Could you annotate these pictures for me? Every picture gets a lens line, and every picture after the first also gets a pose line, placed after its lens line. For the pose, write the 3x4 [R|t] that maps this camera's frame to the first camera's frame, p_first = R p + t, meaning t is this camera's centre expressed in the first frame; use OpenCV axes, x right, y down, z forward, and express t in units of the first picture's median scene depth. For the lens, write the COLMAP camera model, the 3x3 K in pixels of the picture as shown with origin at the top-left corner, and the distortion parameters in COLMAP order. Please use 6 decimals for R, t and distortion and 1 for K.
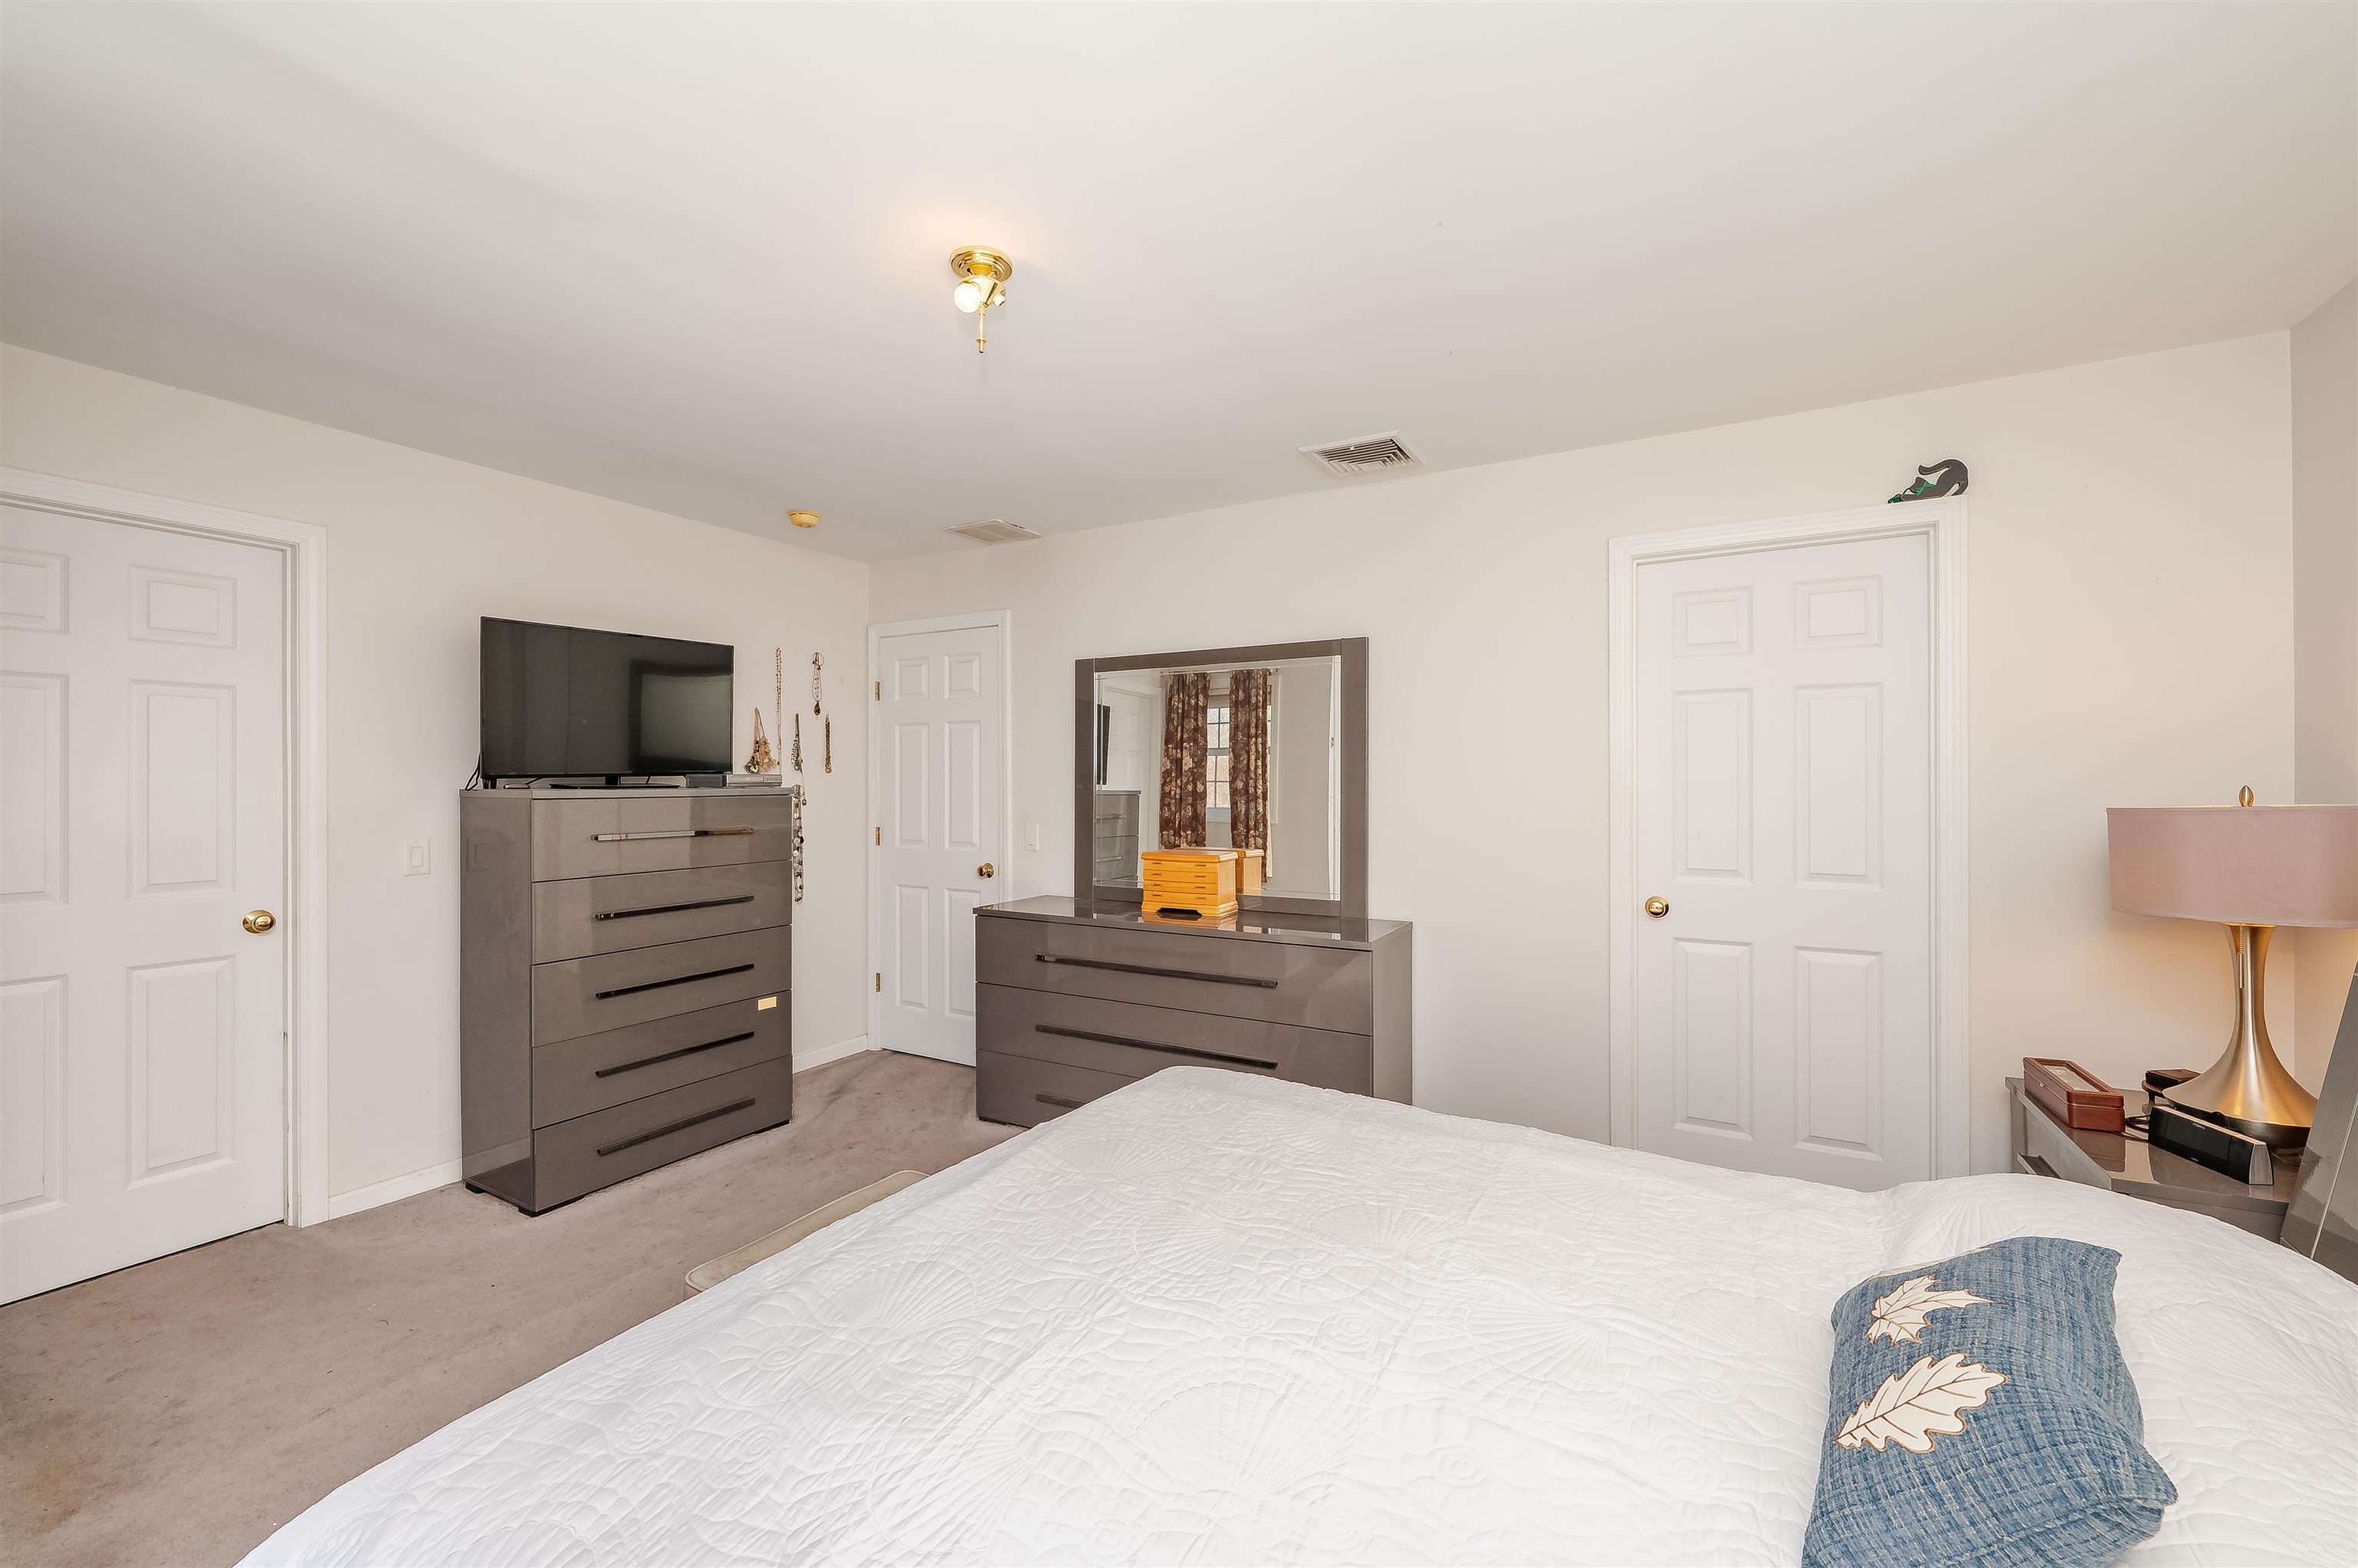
lens RADIAL K [[932.5, 0, 1179.0], [0, 932.5, 784.0], [0, 0, 1]] dist [-0.000159, -0.000205]
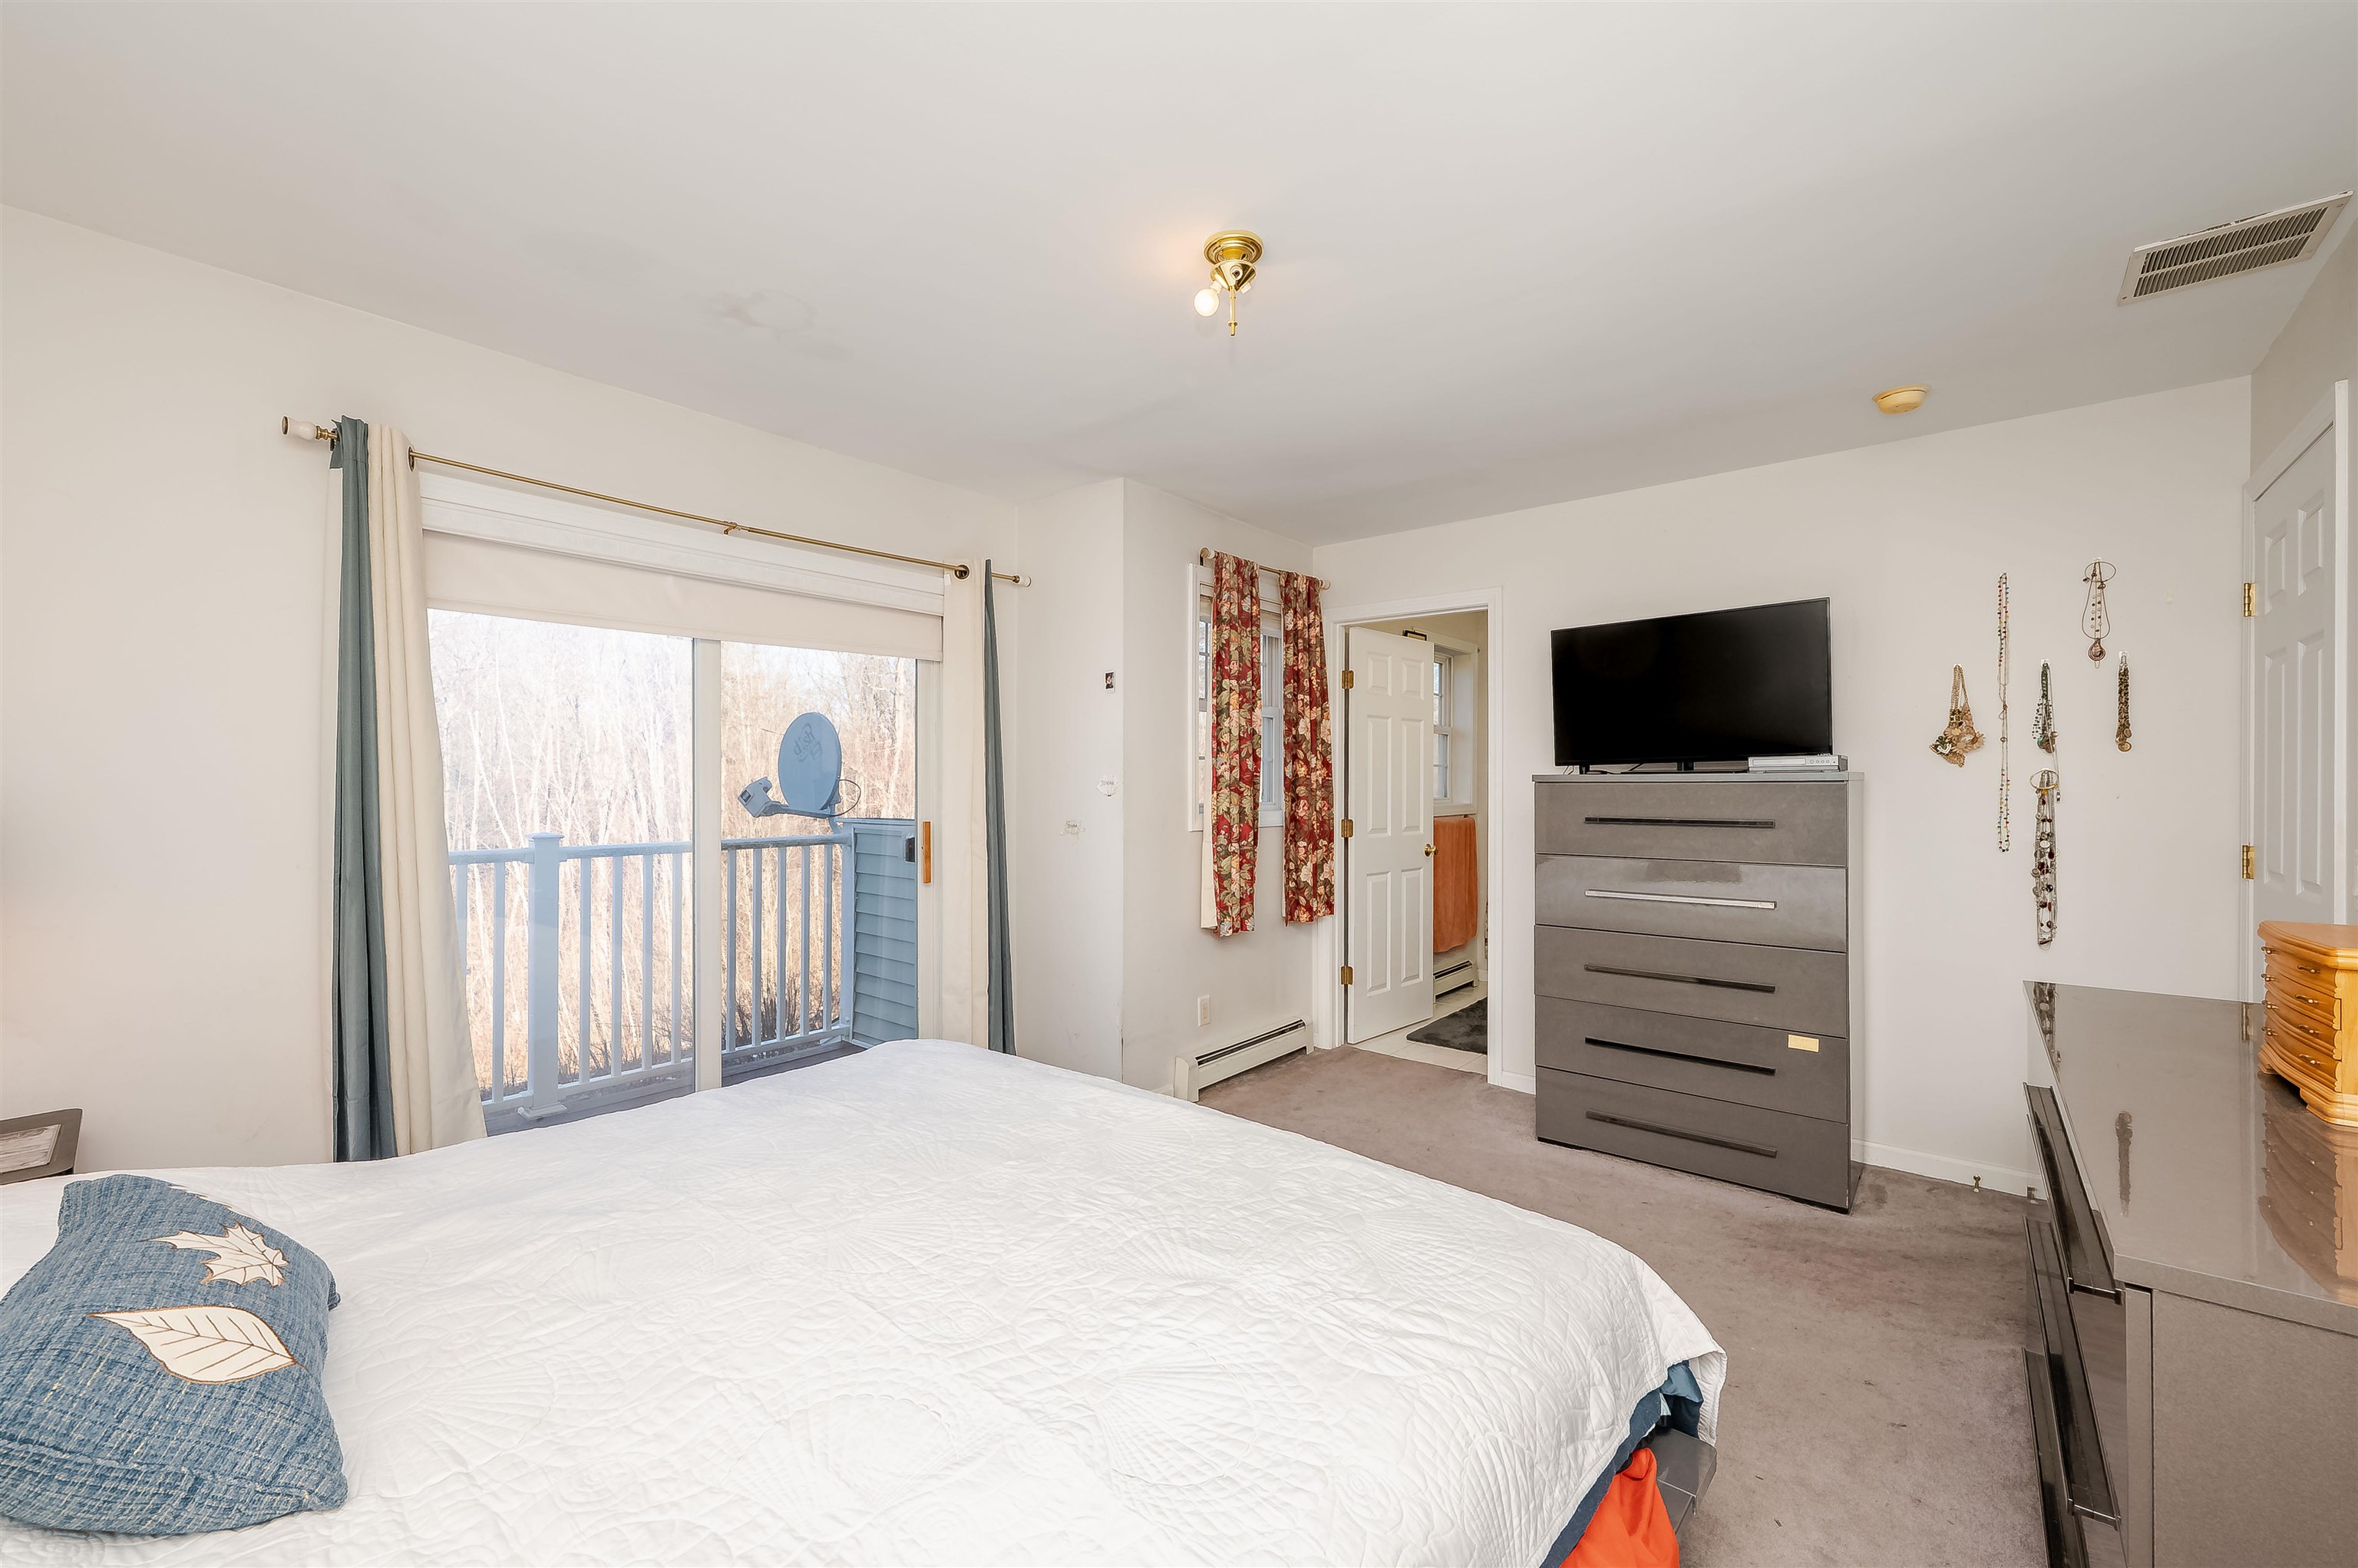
lens RADIAL K [[932.5, 0, 1179.0], [0, 932.5, 784.0], [0, 0, 1]] dist [-0.000159, -0.000205]
pose [[-0.169760, 0.000206, -0.985485, 0.424487], [-0.000450, 1.000000, 0.000286, 0.013127], [0.985485, 0.000492, -0.169759, 0.595351]]
